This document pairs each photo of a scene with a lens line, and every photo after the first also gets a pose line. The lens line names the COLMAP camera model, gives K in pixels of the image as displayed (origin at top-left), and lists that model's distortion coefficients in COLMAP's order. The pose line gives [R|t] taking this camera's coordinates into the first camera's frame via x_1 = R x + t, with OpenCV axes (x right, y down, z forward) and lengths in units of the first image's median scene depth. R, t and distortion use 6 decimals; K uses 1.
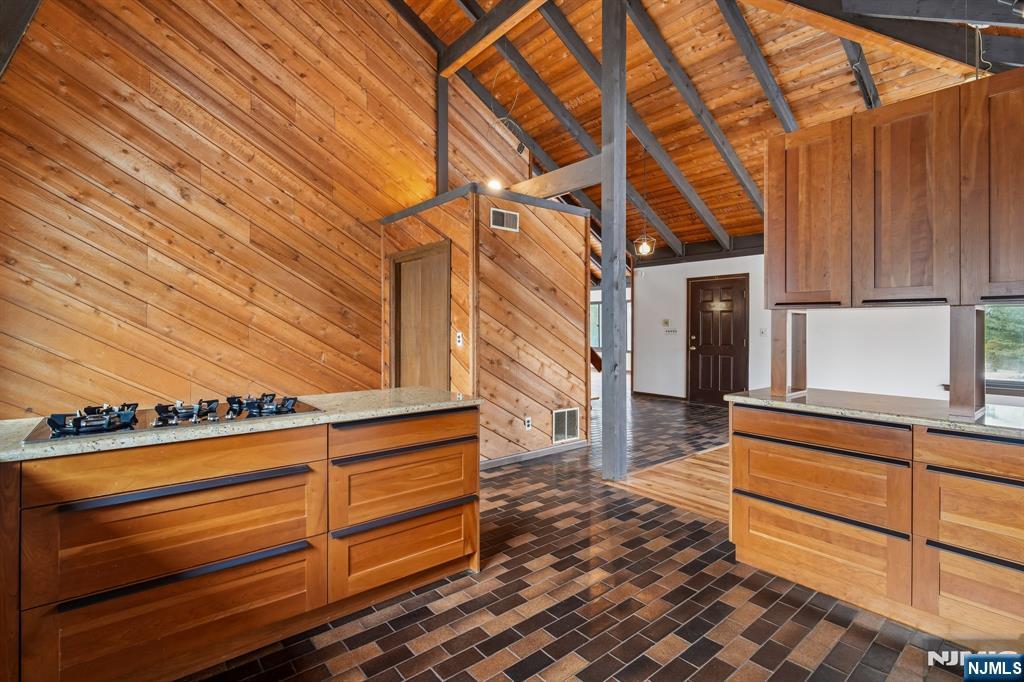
lens RADIAL K [[478.9, 0, 508.7], [0, 478.9, 324.7], [0, 0, 1]] dist [-0.004510, -0.001191]
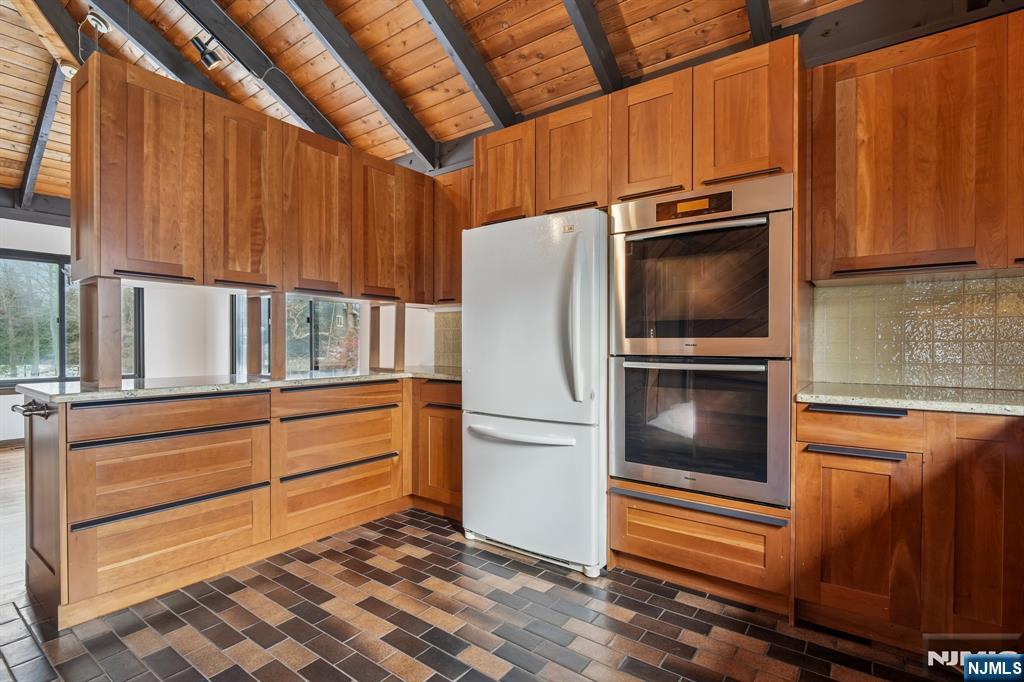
lens RADIAL K [[487.6, 0, 521.6], [0, 487.6, 347.0], [0, 0, 1]] dist [-0.002331, -0.000984]
pose [[-0.258685, -0.013471, 0.965868, -0.408327], [-0.006080, 0.999906, 0.012317, 0.071627], [-0.965942, -0.002686, -0.258743, 0.579064]]
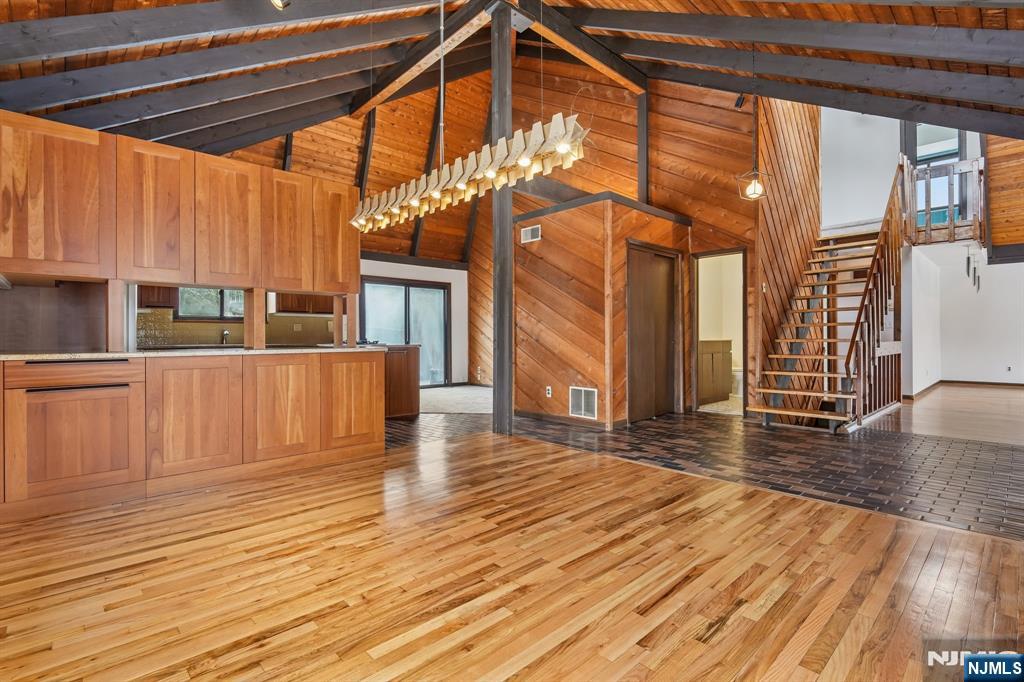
lens RADIAL K [[483.2, 0, 517.1], [0, 483.2, 336.1], [0, 0, 1]] dist [0.000862, -0.000326]
pose [[0.081118, -0.003487, -0.996698, 2.458177], [0.007454, 0.999968, -0.002892, 0.127663], [0.996677, -0.007195, 0.081141, 1.575170]]
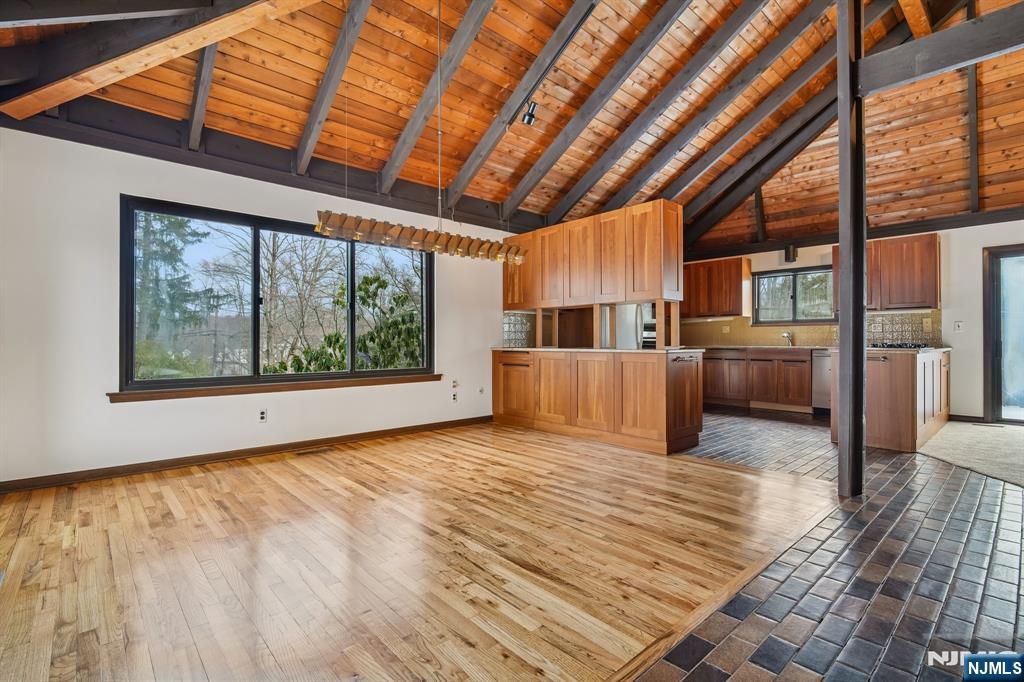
lens RADIAL K [[474.7, 0, 512.0], [0, 474.7, 341.0], [0, 0, 1]] dist [0.002799, 0.000108]
pose [[-0.998411, -0.001372, -0.056343, 1.356203], [-0.001050, 0.999983, -0.005737, 0.137347], [0.056350, -0.005668, -0.998395, 2.918042]]
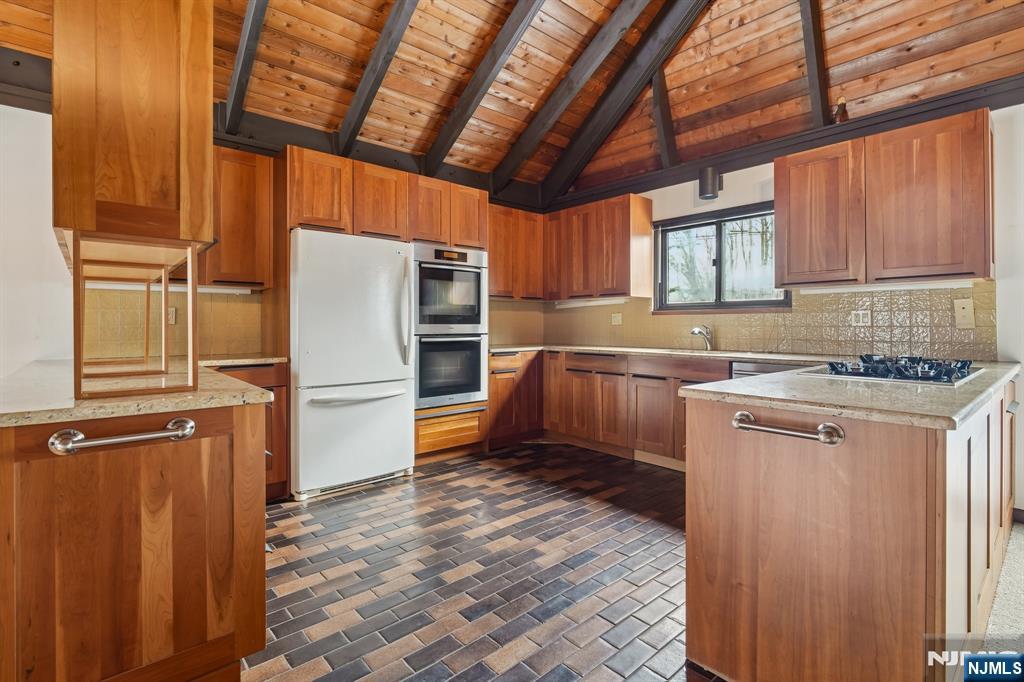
lens RADIAL K [[476.6, 0, 515.6], [0, 476.6, 325.8], [0, 0, 1]] dist [0.001702, 0.000188]
pose [[-0.999148, -0.002096, -0.041225, 0.200514], [-0.001937, 0.999991, -0.003895, 0.075096], [0.041233, -0.003812, -0.999142, 1.686544]]
